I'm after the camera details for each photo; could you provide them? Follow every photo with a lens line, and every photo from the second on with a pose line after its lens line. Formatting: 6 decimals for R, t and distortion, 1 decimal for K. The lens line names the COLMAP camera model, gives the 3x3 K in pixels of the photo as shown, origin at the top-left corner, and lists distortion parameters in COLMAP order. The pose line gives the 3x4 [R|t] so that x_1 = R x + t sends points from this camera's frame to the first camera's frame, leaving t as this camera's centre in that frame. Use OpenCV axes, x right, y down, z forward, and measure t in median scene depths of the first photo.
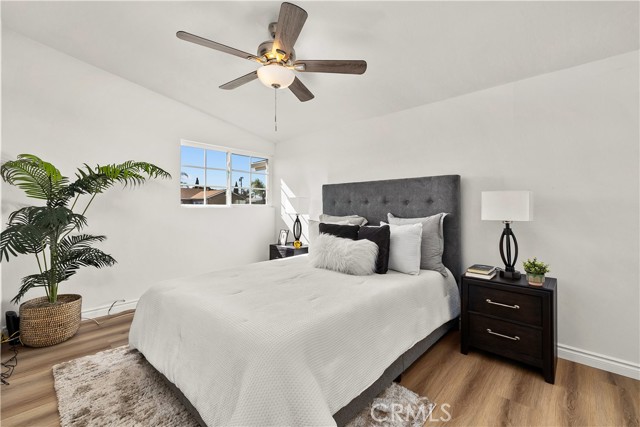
lens RADIAL K [[270.9, 0, 323.2], [0, 270.9, 210.4], [0, 0, 1]] dist [0.001383, -0.000084]
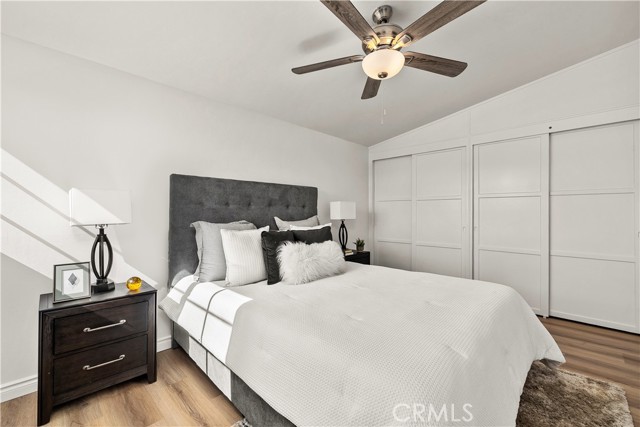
lens RADIAL K [[270.9, 0, 323.0], [0, 270.9, 212.1], [0, 0, 1]] dist [0.001383, -0.000084]
pose [[0.019686, -0.000864, 0.999806, -0.800632], [0.011645, 0.999932, 0.000635, -0.006615], [-0.999738, 0.011630, 0.019695, 0.876440]]
